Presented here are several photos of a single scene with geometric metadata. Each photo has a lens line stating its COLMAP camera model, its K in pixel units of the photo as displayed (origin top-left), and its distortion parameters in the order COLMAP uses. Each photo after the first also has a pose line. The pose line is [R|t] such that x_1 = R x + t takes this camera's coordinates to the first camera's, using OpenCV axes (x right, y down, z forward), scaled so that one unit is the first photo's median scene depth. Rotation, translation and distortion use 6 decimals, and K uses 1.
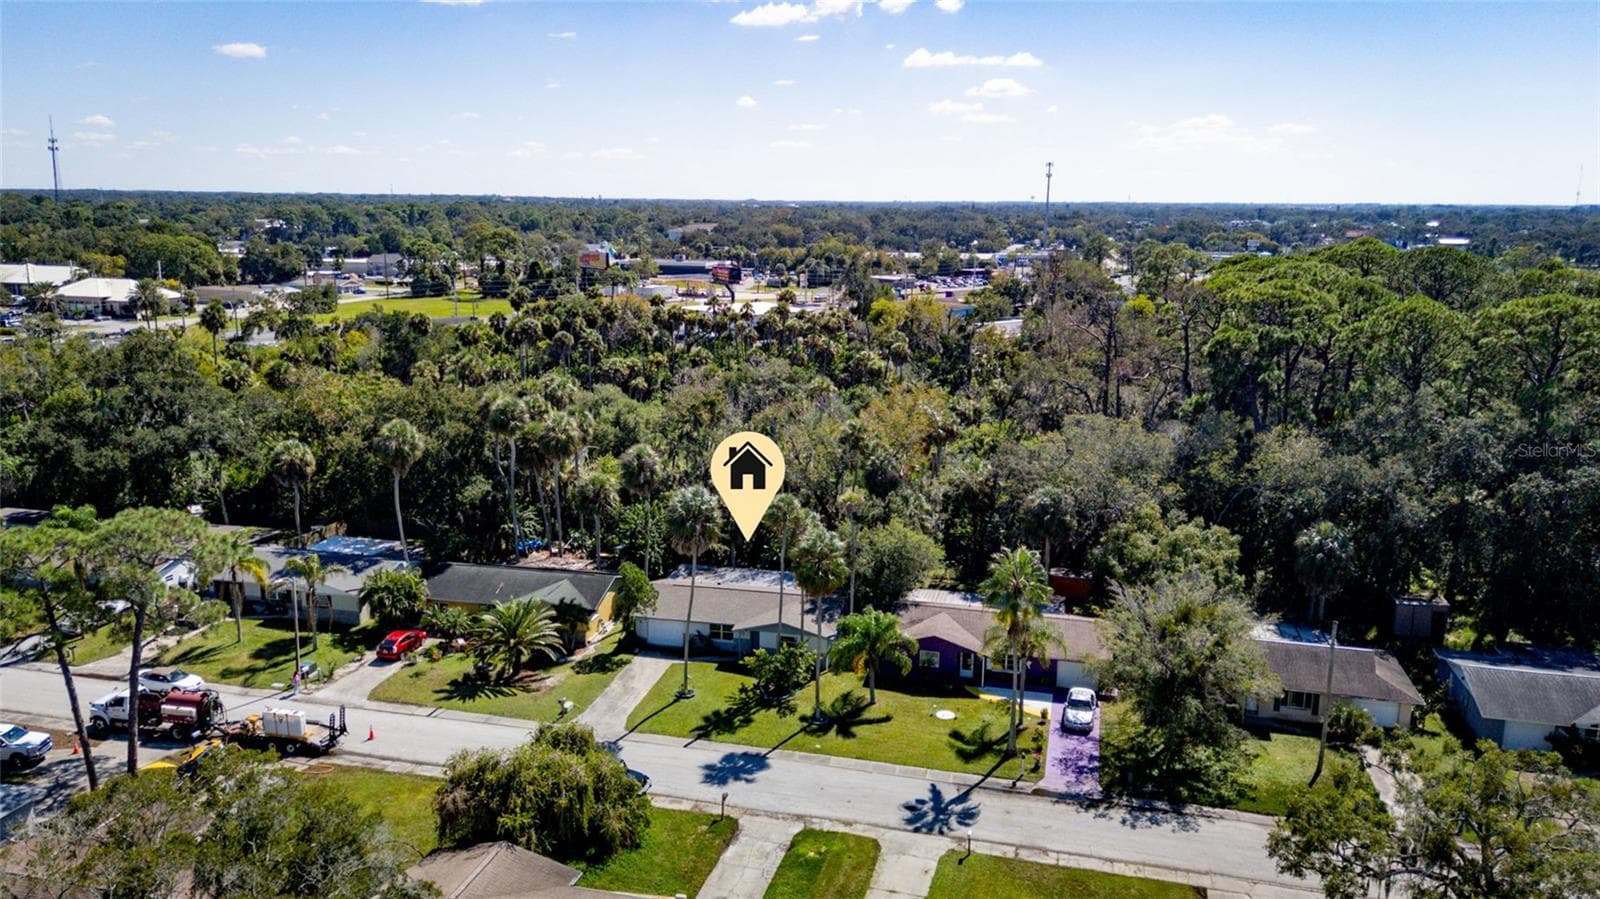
lens RADIAL K [[1192.4, 0, 797.1], [0, 1192.4, 455.8], [0, 0, 1]] dist [0.017900, -0.000296]
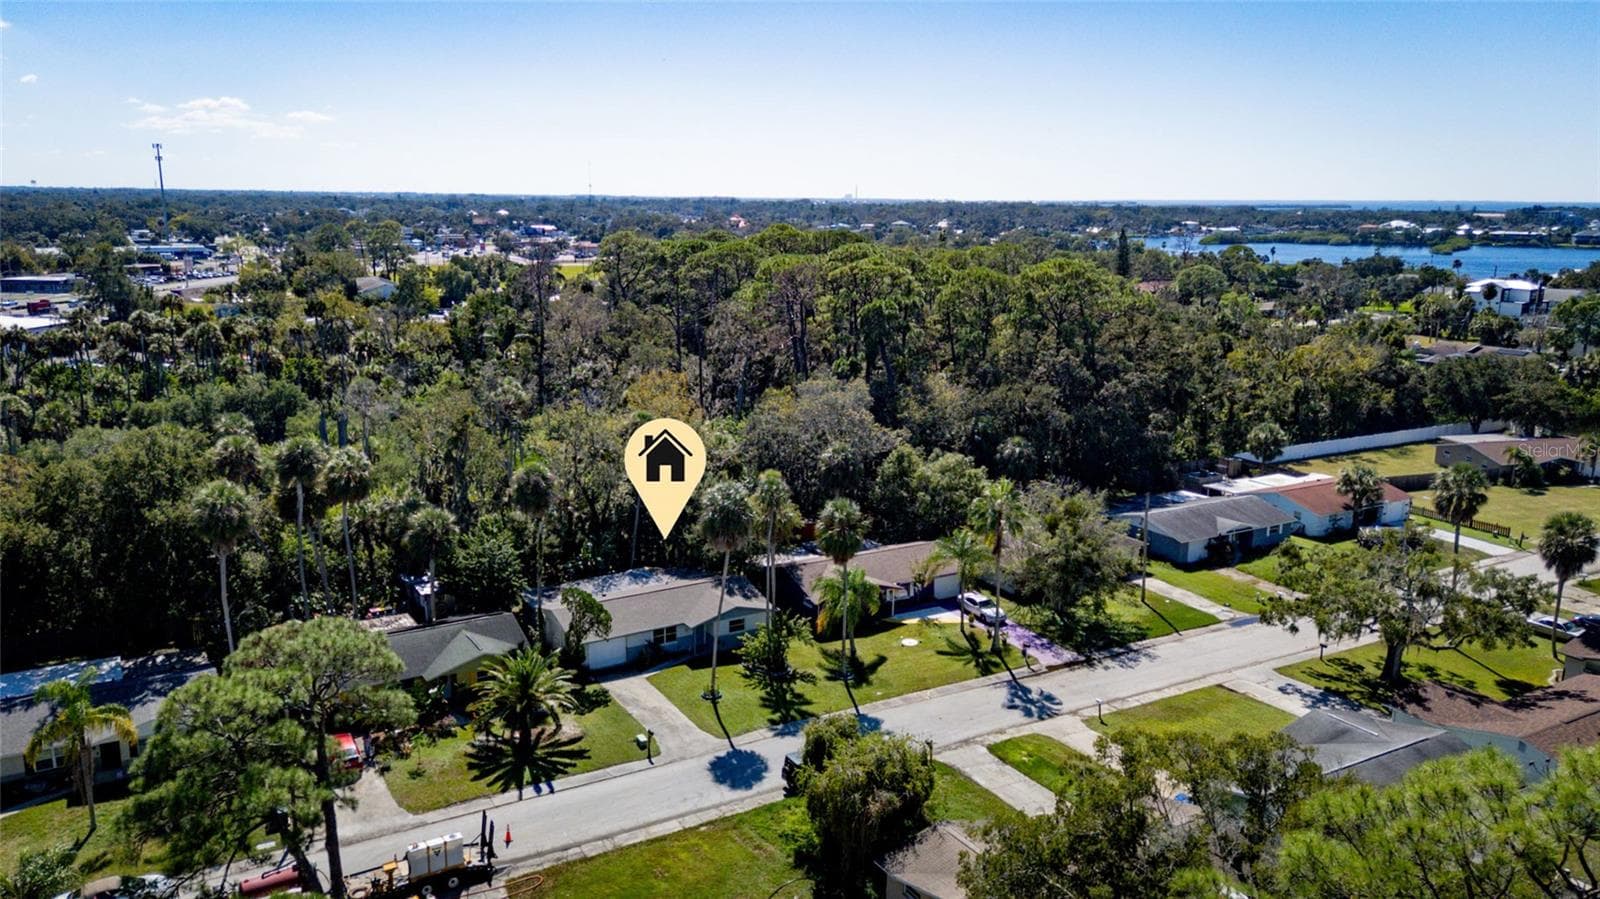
lens RADIAL K [[1192.4, 0, 807.9], [0, 1192.4, 441.7], [0, 0, 1]] dist [0.017900, -0.000296]
pose [[0.708194, -0.139489, 0.692101, -0.772377], [0.140499, 0.988526, 0.055466, -0.054932], [-0.691897, 0.057958, 0.719666, 0.254908]]
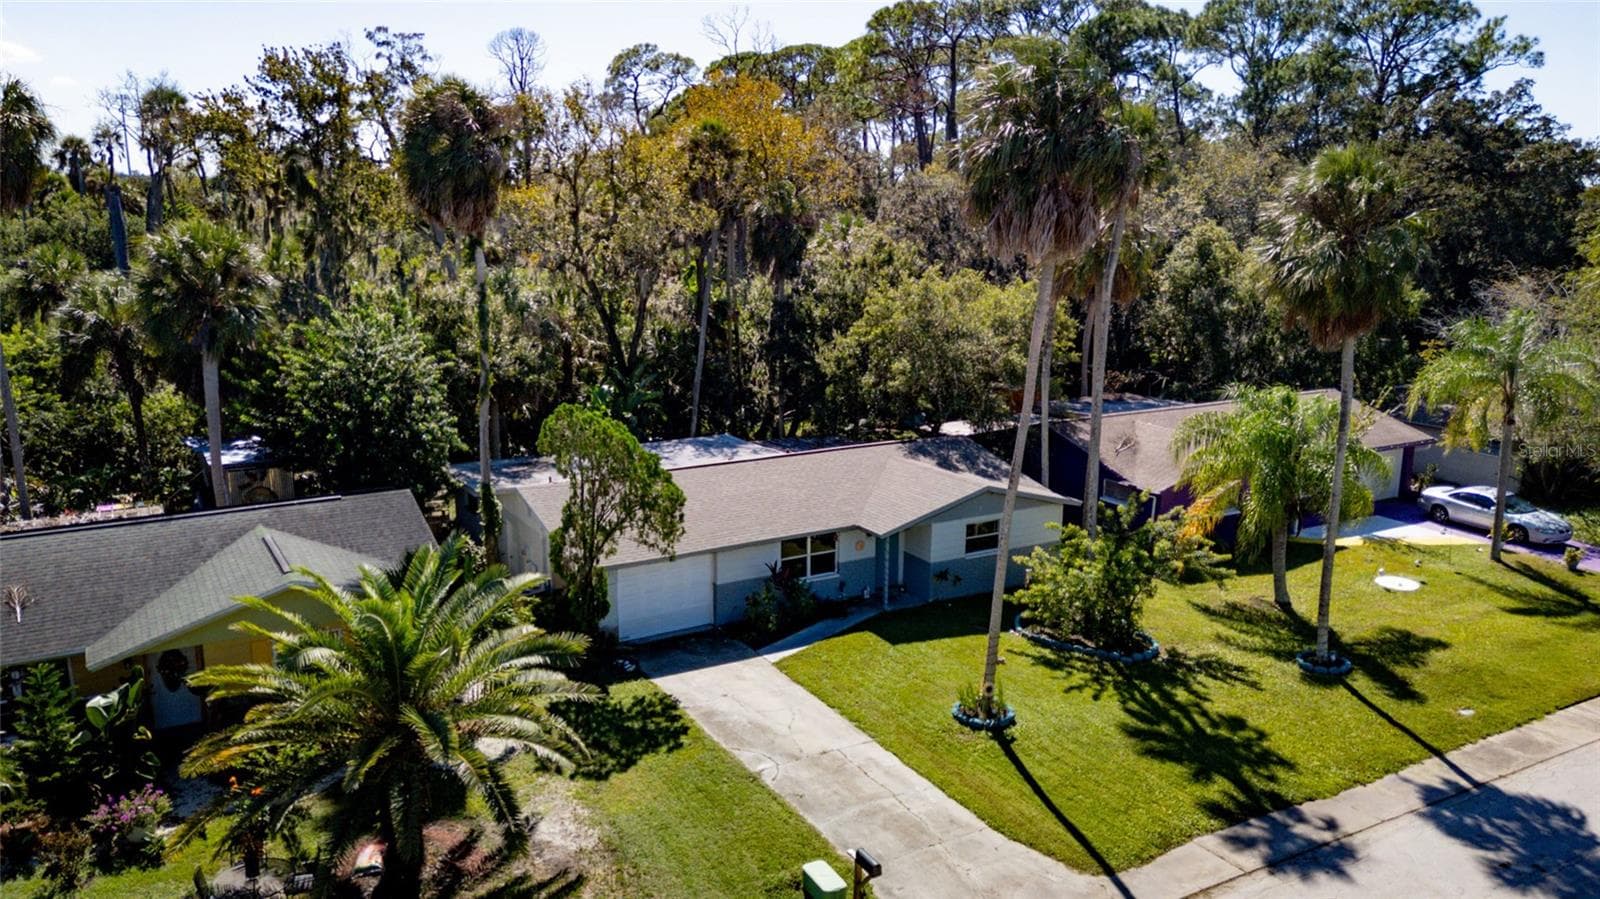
lens RADIAL K [[1192.4, 0, 828.9], [0, 1192.4, 462.0], [0, 0, 1]] dist [0.017900, -0.000296]
pose [[0.695970, -0.148307, 0.702589, -0.383625], [0.130740, 0.988256, 0.079100, 0.113401], [-0.706069, 0.036805, 0.707186, 0.899686]]
